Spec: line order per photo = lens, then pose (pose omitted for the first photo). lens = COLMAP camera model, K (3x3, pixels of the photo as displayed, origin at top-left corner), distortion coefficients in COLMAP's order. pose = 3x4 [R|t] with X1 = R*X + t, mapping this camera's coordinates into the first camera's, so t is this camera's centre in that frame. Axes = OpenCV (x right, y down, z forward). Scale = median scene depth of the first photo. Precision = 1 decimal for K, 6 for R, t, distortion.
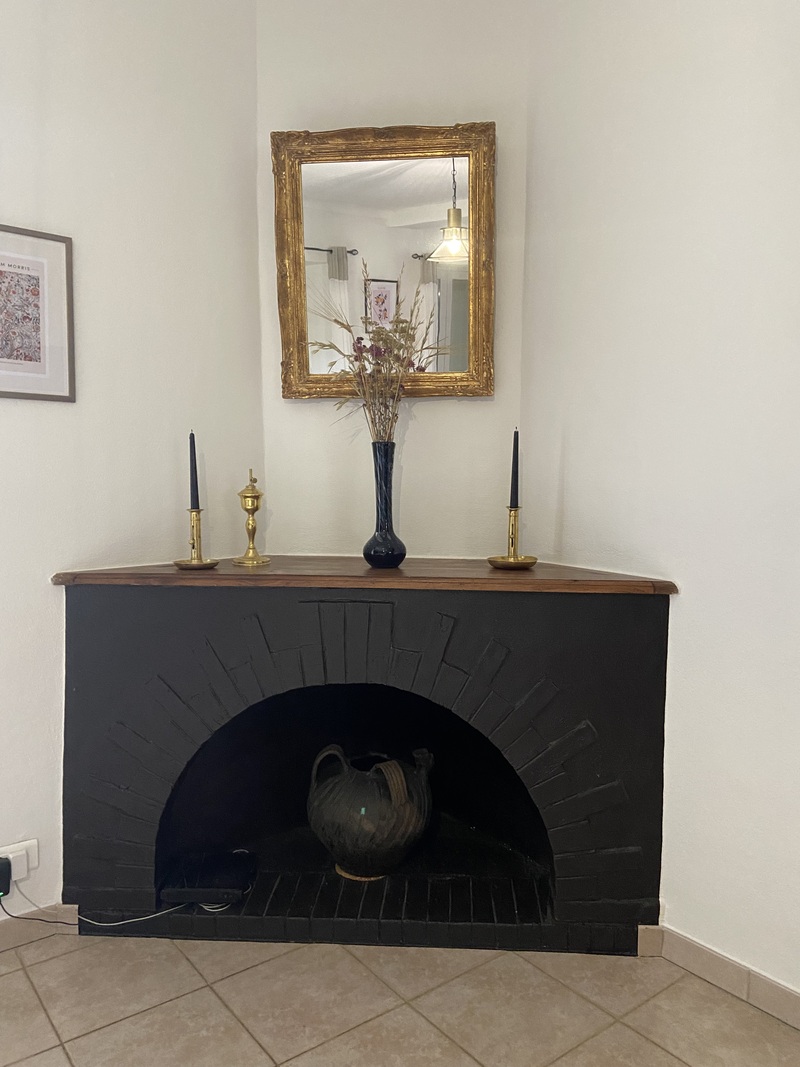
lens RADIAL K [[794.2, 0, 408.8], [0, 794.2, 524.7], [0, 0, 1]] dist [0.100933, -0.120358]
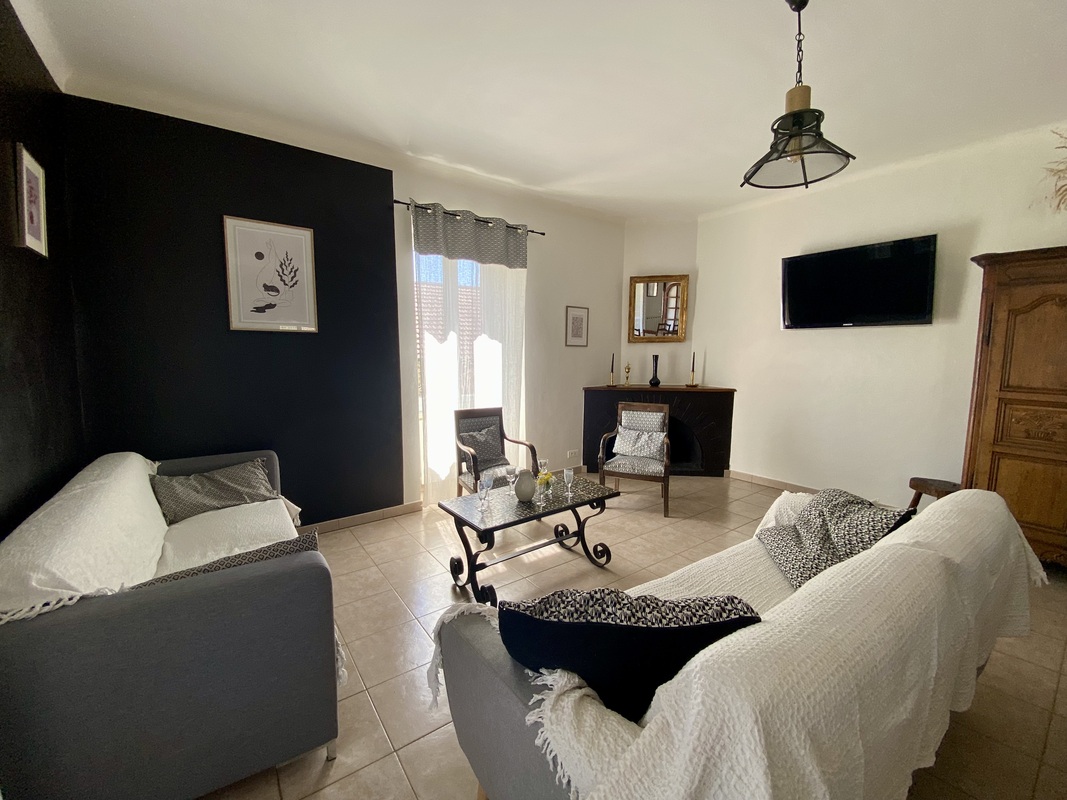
lens RADIAL K [[425.1, 0, 527.2], [0, 425.1, 401.1], [0, 0, 1]] dist [0.001692, -0.009399]
pose [[0.998605, 0.000321, -0.052800, -0.583574], [0.001979, 0.999052, 0.043497, 0.033101], [0.052764, -0.043541, 0.997657, -1.173865]]
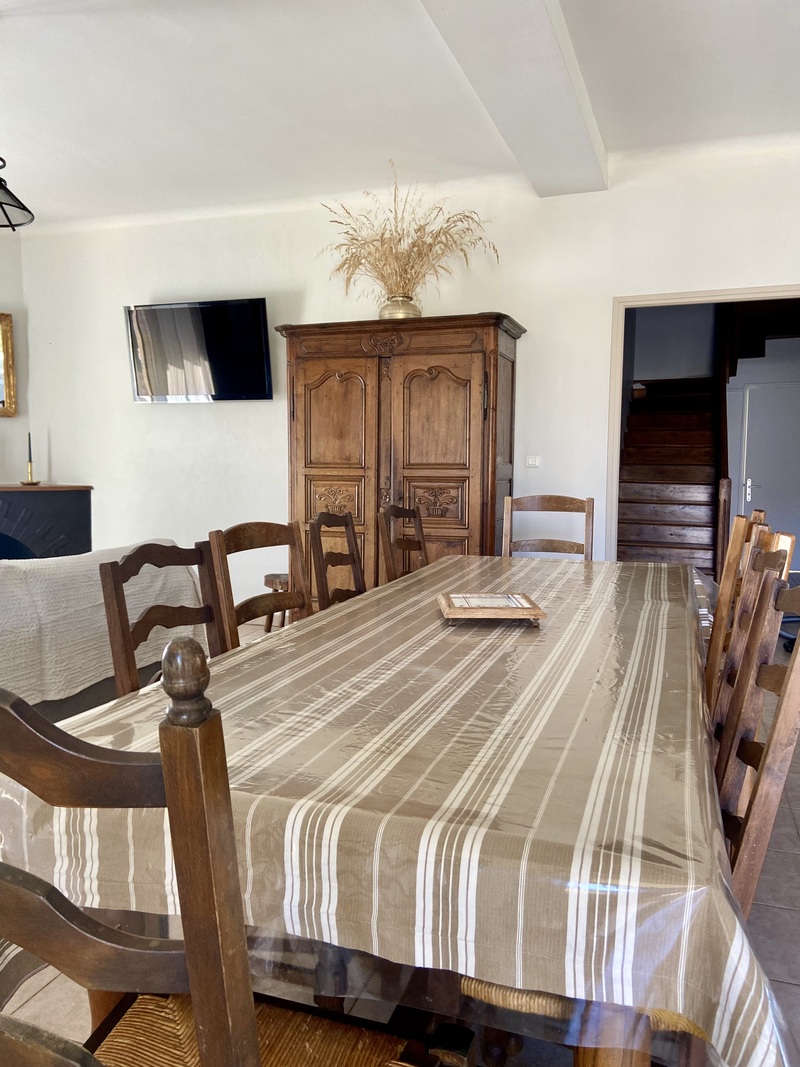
lens RADIAL K [[794.2, 0, 384.0], [0, 794.2, 535.8], [0, 0, 1]] dist [0.100933, -0.120358]
pose [[0.844189, -0.057740, 0.532927, -0.315699], [0.042231, 0.998256, 0.041261, 0.161935], [-0.534380, -0.012326, 0.845155, -1.876679]]
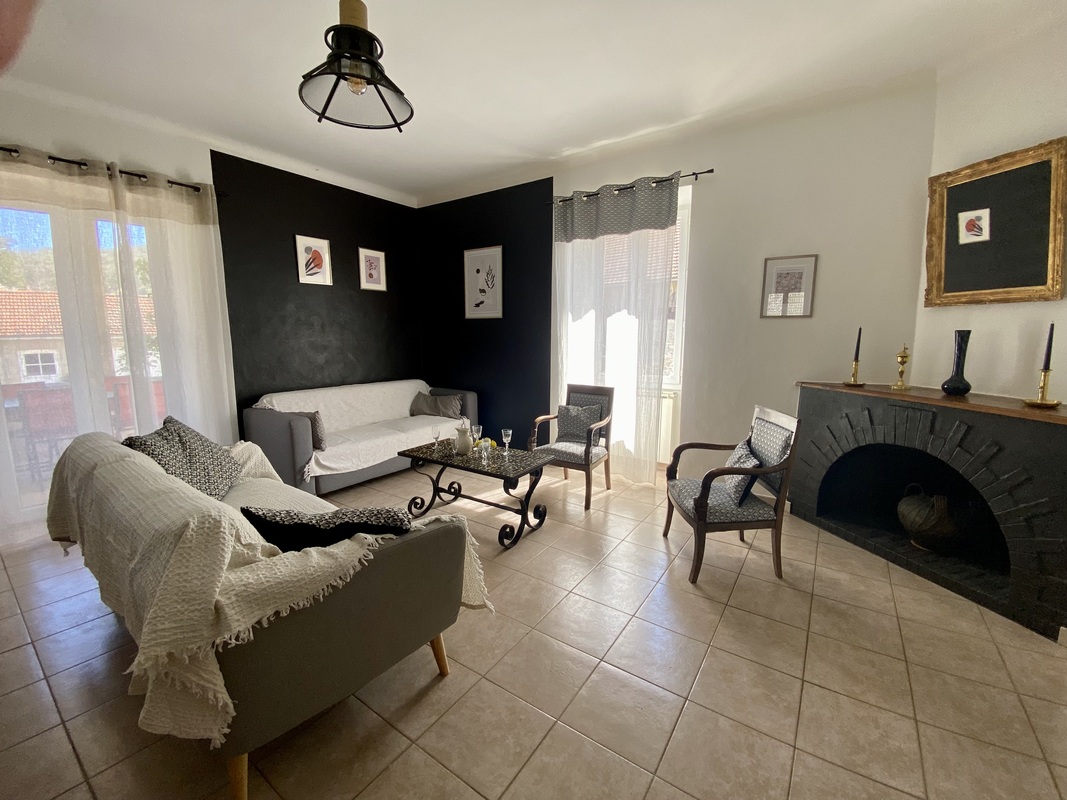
lens RADIAL K [[425.1, 0, 523.8], [0, 425.1, 401.3], [0, 0, 1]] dist [0.001692, -0.009399]
pose [[0.274365, 0.144747, -0.950669, 0.655066], [-0.052997, 0.989380, 0.135346, -0.017010], [0.960164, 0.013248, 0.279122, -0.274674]]
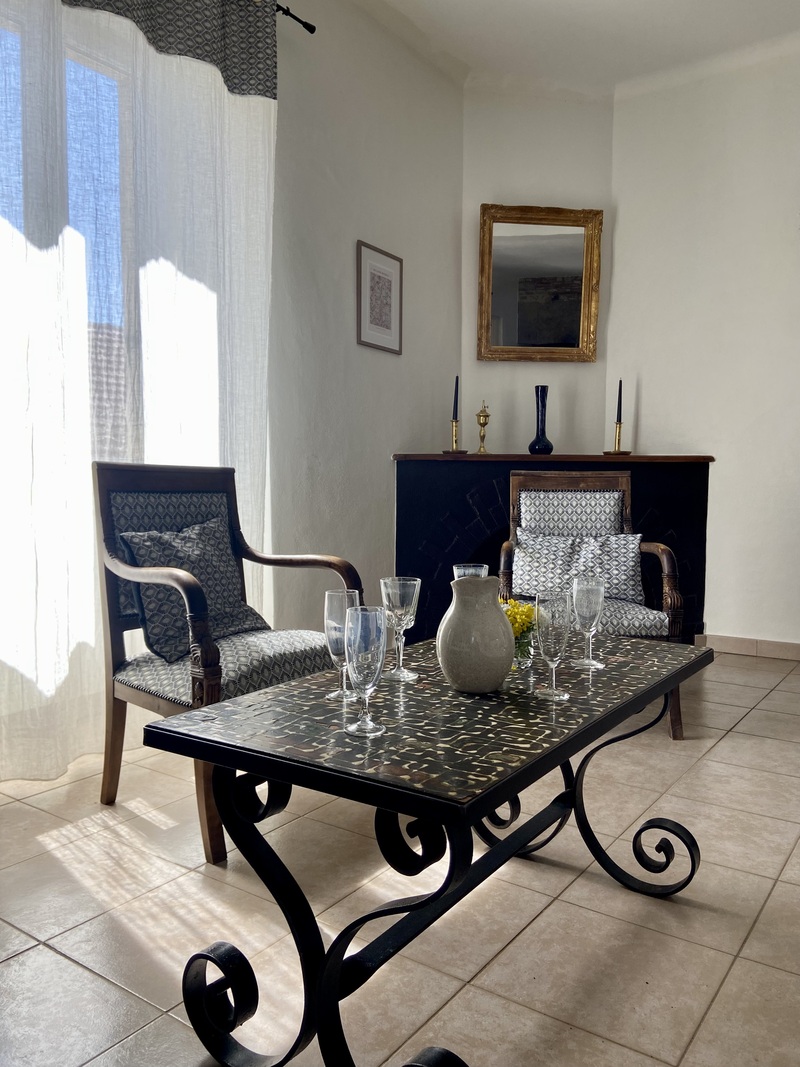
lens RADIAL K [[794.2, 0, 409.0], [0, 794.2, 530.4], [0, 0, 1]] dist [0.100933, -0.120358]
pose [[0.958007, -0.020770, 0.285992, -0.854066], [0.024506, 0.999655, -0.009491, 0.229931], [-0.285696, 0.016101, 0.958185, -0.606997]]
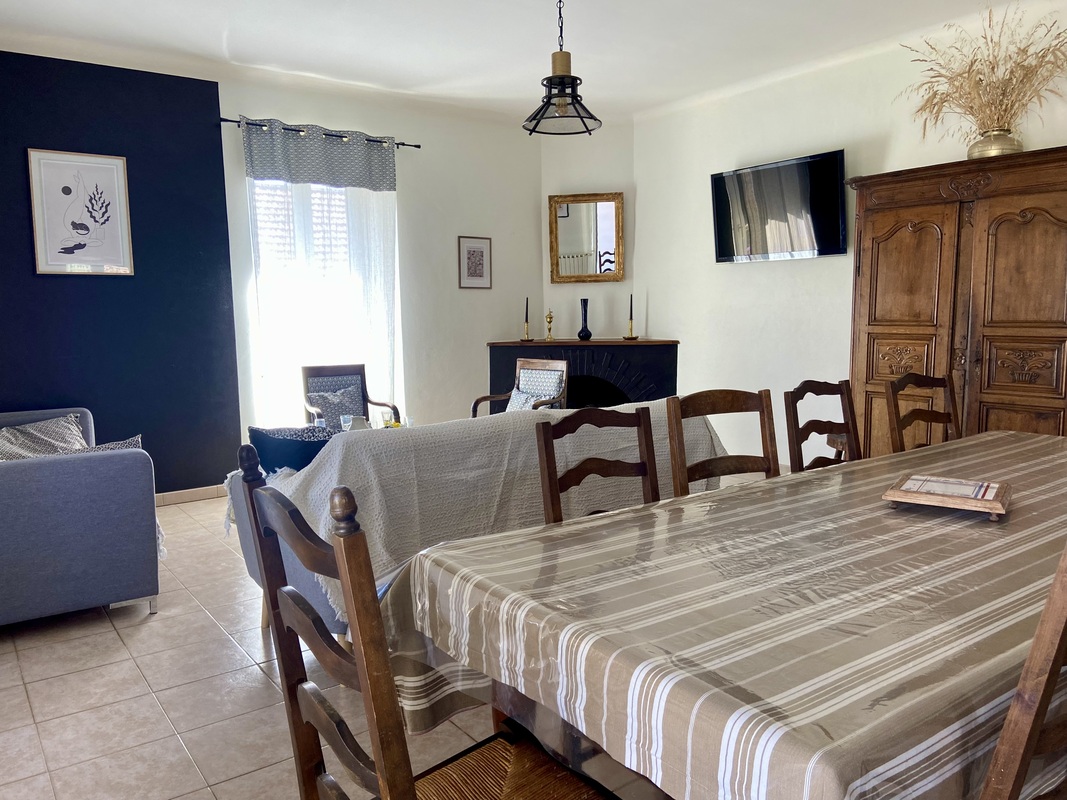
lens RADIAL K [[794.2, 0, 526.5], [0, 794.2, 396.8], [0, 0, 1]] dist [0.100933, -0.120358]
pose [[0.998503, -0.017035, -0.051977, -0.113813], [0.019295, 0.998876, 0.043286, 0.134982], [0.051181, -0.044224, 0.997710, -2.064594]]
